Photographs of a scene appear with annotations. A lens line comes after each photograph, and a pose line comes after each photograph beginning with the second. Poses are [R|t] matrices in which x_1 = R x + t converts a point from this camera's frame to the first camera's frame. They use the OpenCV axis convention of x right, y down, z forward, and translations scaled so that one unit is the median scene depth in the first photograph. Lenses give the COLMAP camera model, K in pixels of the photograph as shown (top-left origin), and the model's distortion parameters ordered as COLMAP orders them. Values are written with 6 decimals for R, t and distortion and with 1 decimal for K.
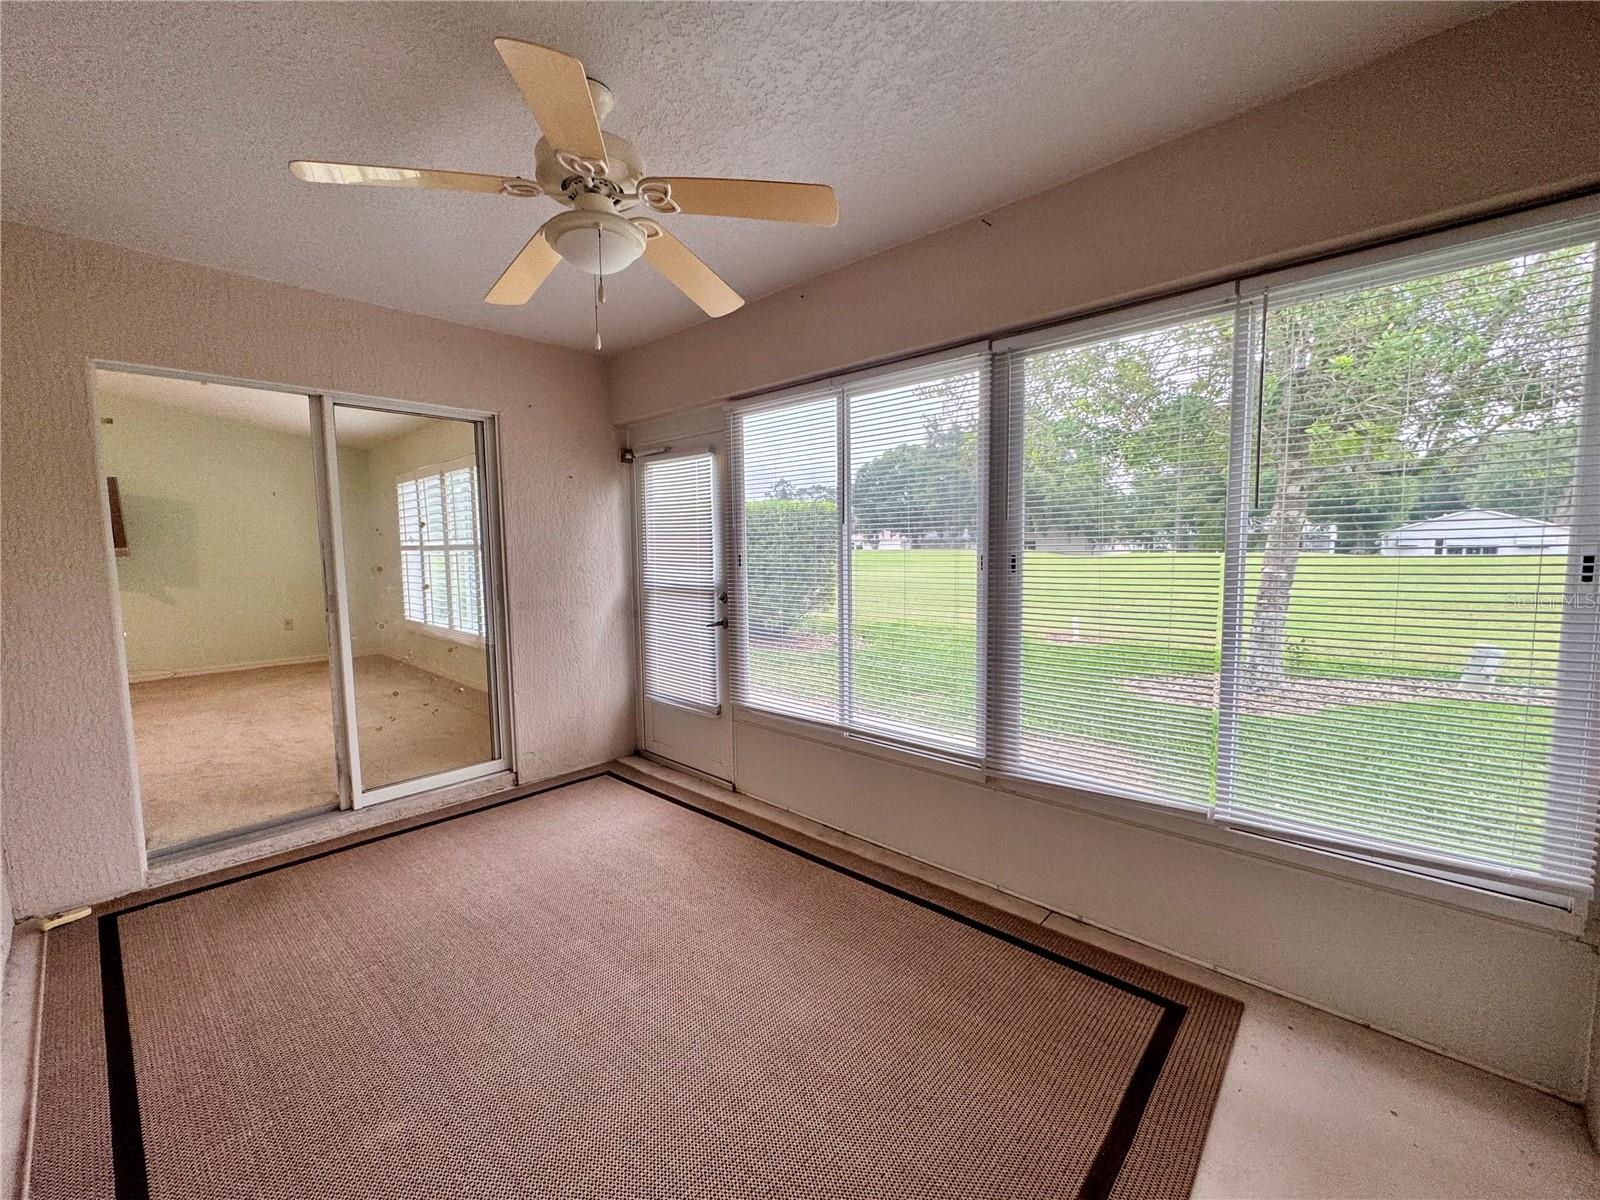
lens RADIAL K [[640.7, 0, 800.0], [0, 640.7, 600.0], [0, 0, 1]] dist [-0.002023, 0.000029]
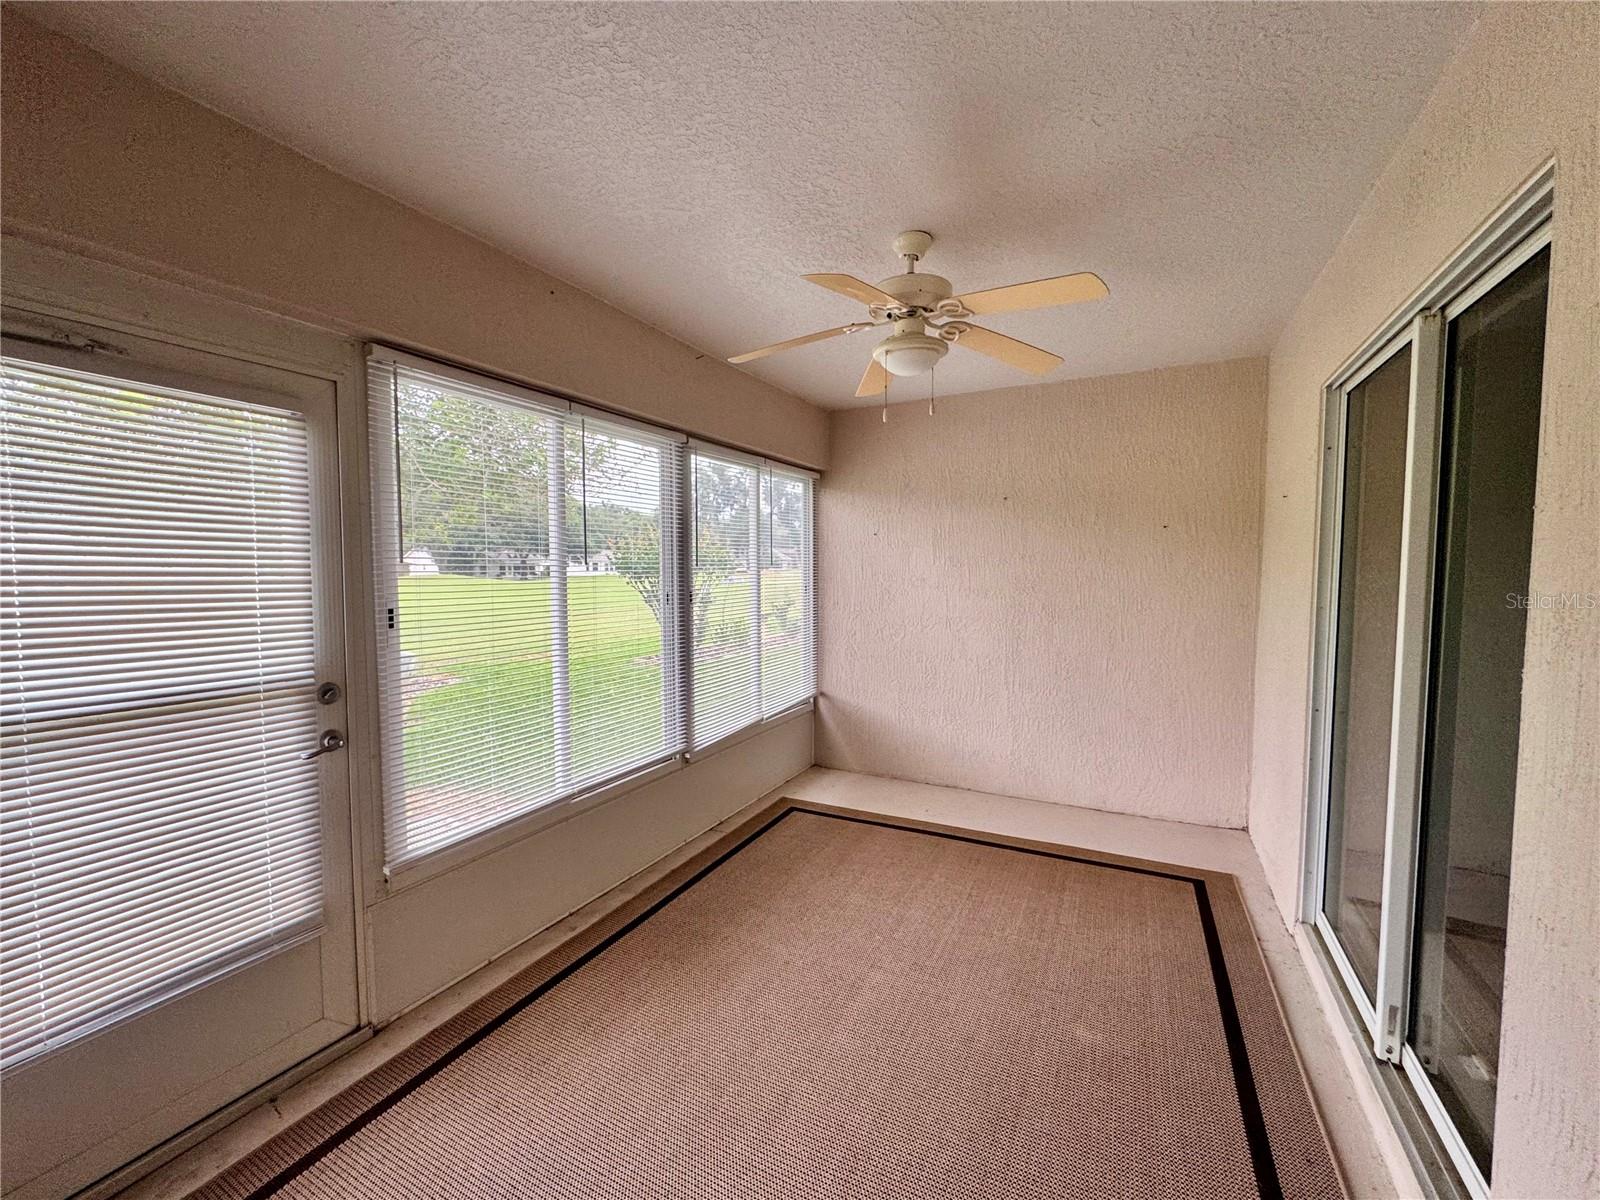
lens RADIAL K [[640.7, 0, 800.0], [0, 640.7, 600.0], [0, 0, 1]] dist [-0.002023, 0.000029]
pose [[-0.255691, -0.037138, 0.966045, -0.933847], [0.088995, 0.994115, 0.061772, -0.099972], [-0.962654, 0.101768, -0.250881, 0.972959]]
